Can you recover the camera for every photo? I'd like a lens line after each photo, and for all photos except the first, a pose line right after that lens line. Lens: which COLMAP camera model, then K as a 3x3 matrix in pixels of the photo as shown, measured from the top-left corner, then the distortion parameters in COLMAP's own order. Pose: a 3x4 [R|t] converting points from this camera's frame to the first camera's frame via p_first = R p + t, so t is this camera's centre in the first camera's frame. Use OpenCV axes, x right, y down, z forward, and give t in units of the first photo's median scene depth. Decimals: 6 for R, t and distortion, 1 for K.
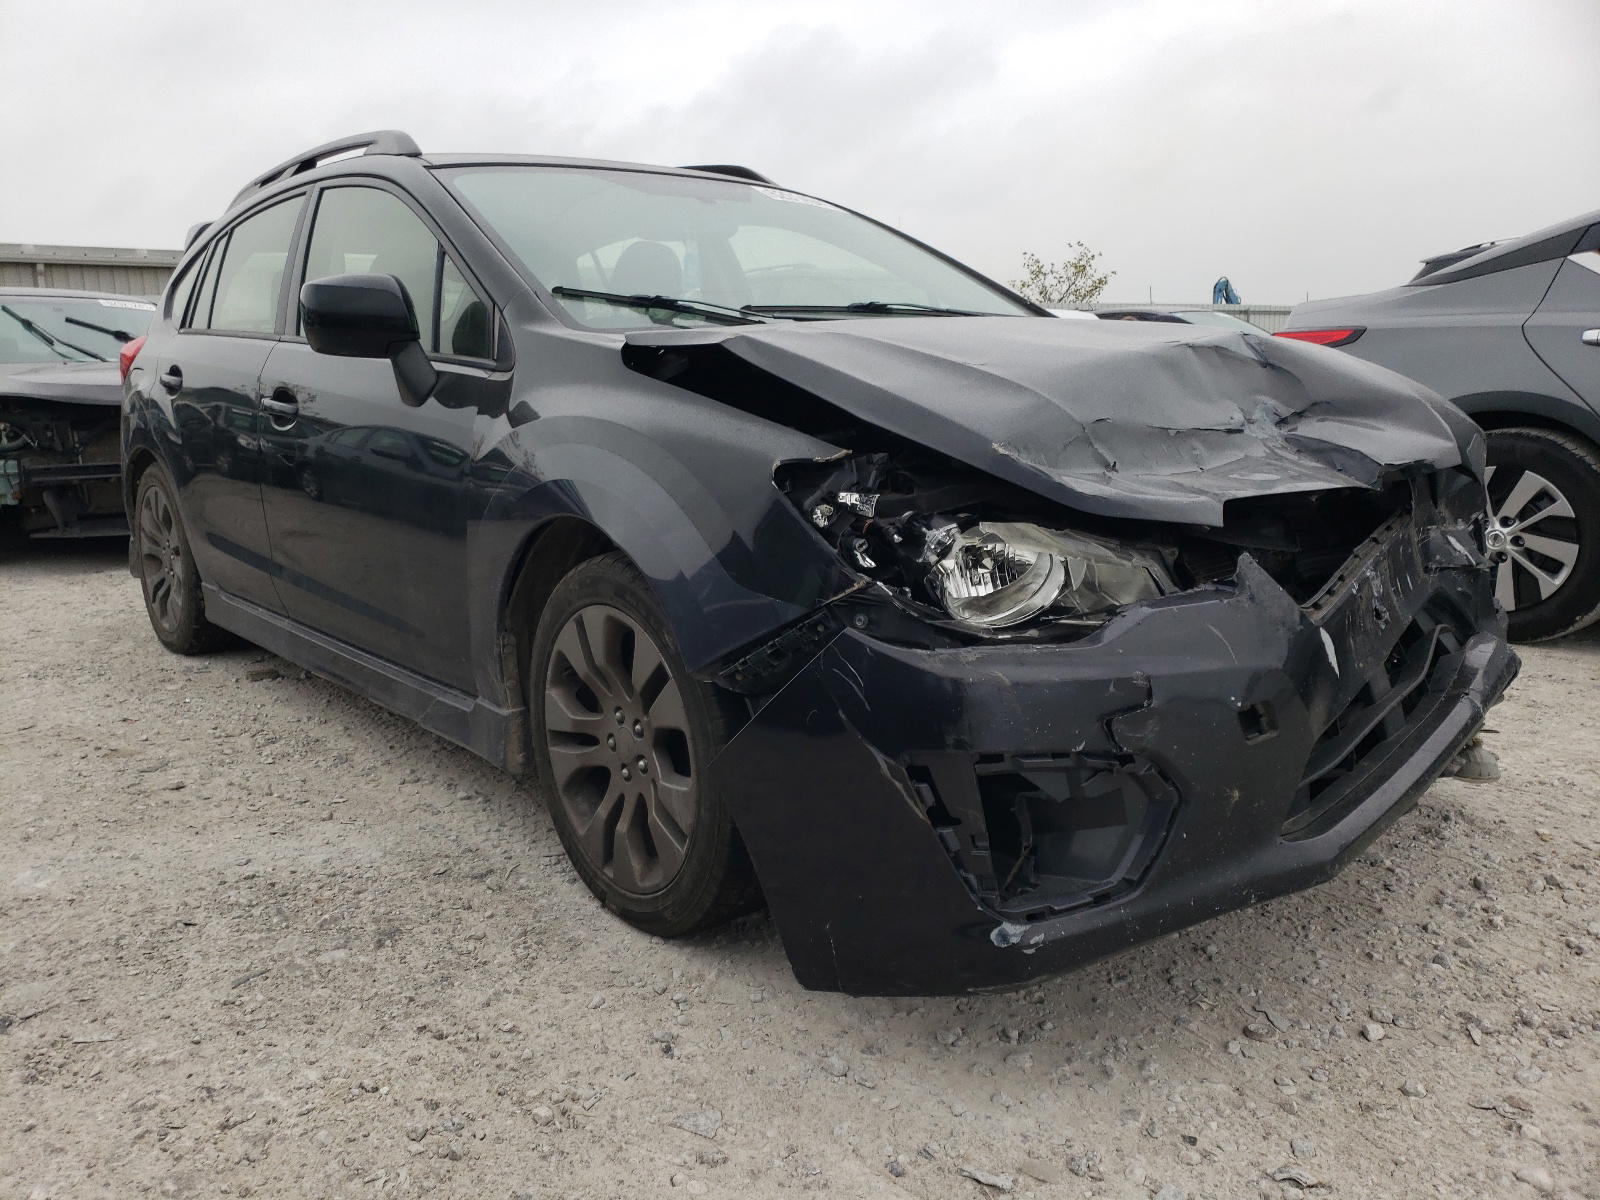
lens RADIAL K [[1198.0, 0, 800.0], [0, 1198.0, 600.0], [0, 0, 1]] dist [0.018405, 0.003644]
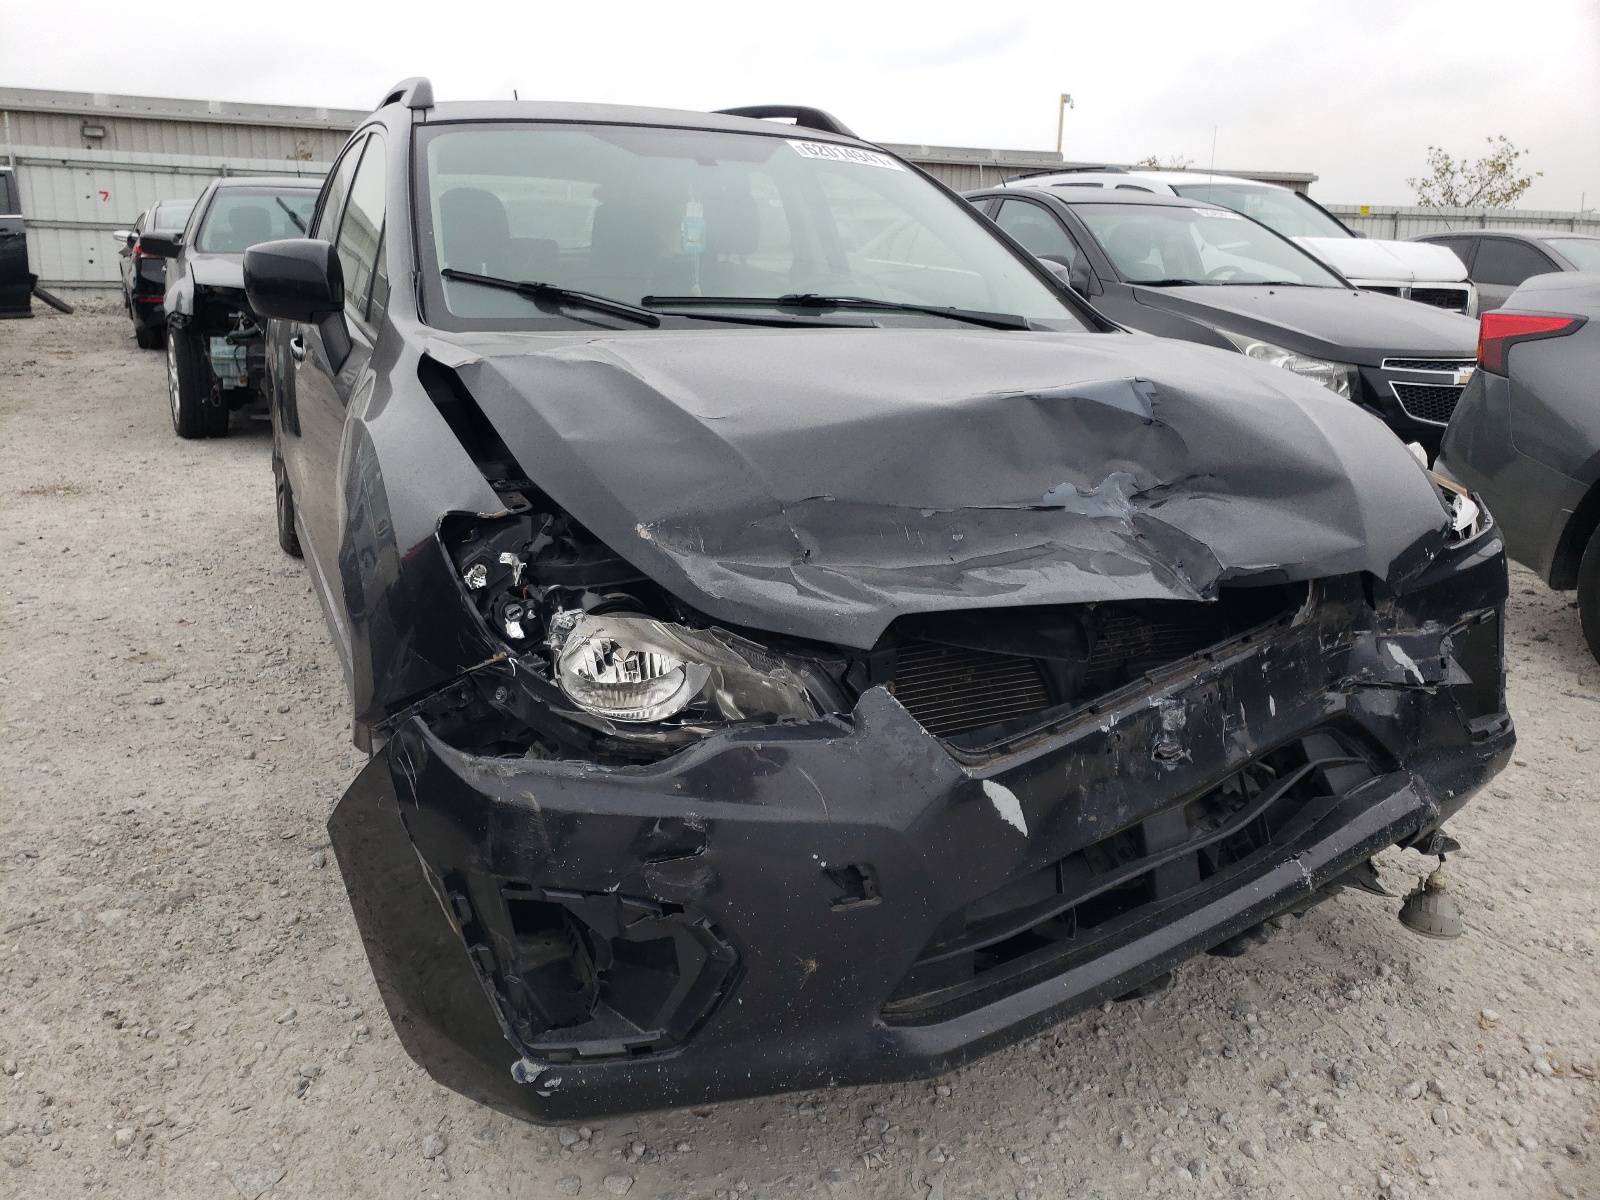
lens RADIAL K [[1227.6, 0, 802.0], [0, 1227.6, 565.5], [0, 0, 1]] dist [0.009813, 0.004435]
pose [[0.961459, 0.117344, -0.248648, 0.501969], [-0.103216, 0.992252, 0.069161, -0.172240], [0.254837, -0.040830, 0.966122, 0.137220]]
